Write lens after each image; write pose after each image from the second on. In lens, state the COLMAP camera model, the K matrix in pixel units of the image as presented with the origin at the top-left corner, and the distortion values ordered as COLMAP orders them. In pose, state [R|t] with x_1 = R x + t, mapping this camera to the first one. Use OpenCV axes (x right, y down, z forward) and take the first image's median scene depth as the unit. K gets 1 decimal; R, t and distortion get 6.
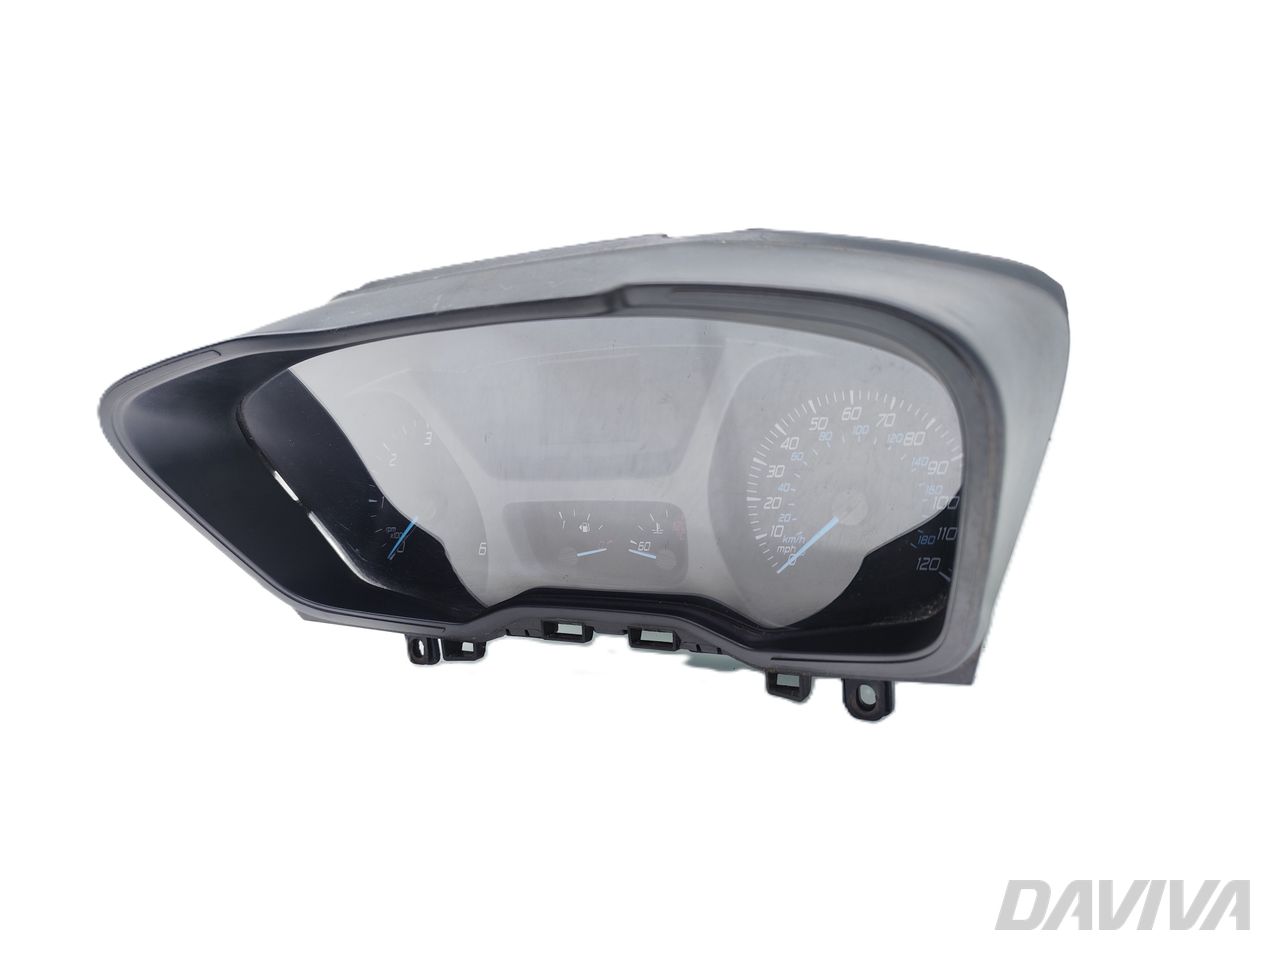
lens RADIAL K [[939.4, 0, 640.0], [0, 939.4, 480.0], [0, 0, 1]] dist [0.078288, 0.000456]
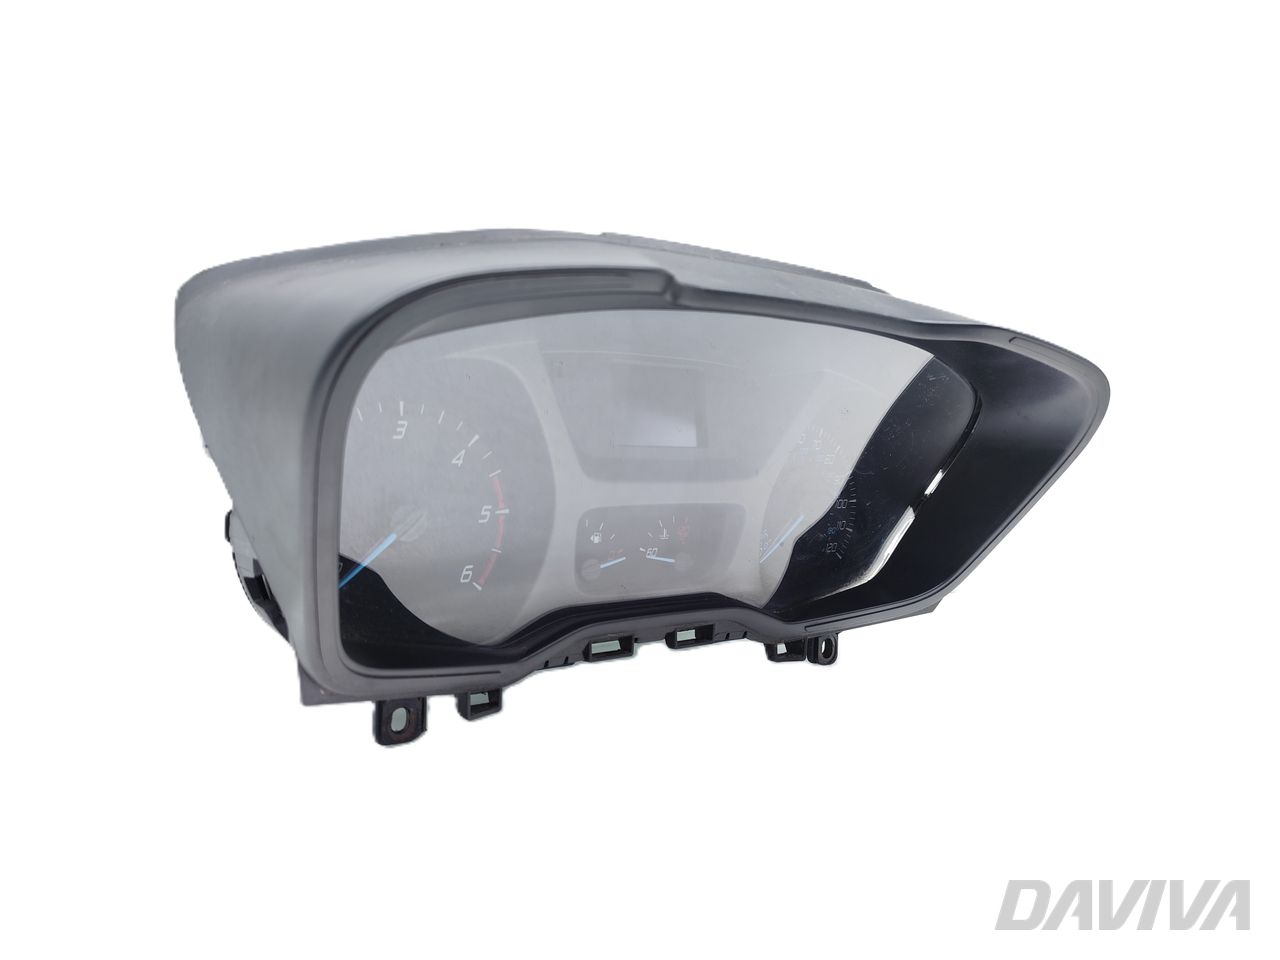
lens RADIAL K [[874.7, 0, 640.0], [0, 874.7, 480.0], [0, 0, 1]] dist [0.001717, 0.000094]
pose [[0.400668, 0.031148, 0.915694, -0.949423], [0.022878, 0.998770, -0.043984, 0.036058], [-0.915938, 0.038572, 0.399462, 0.681293]]
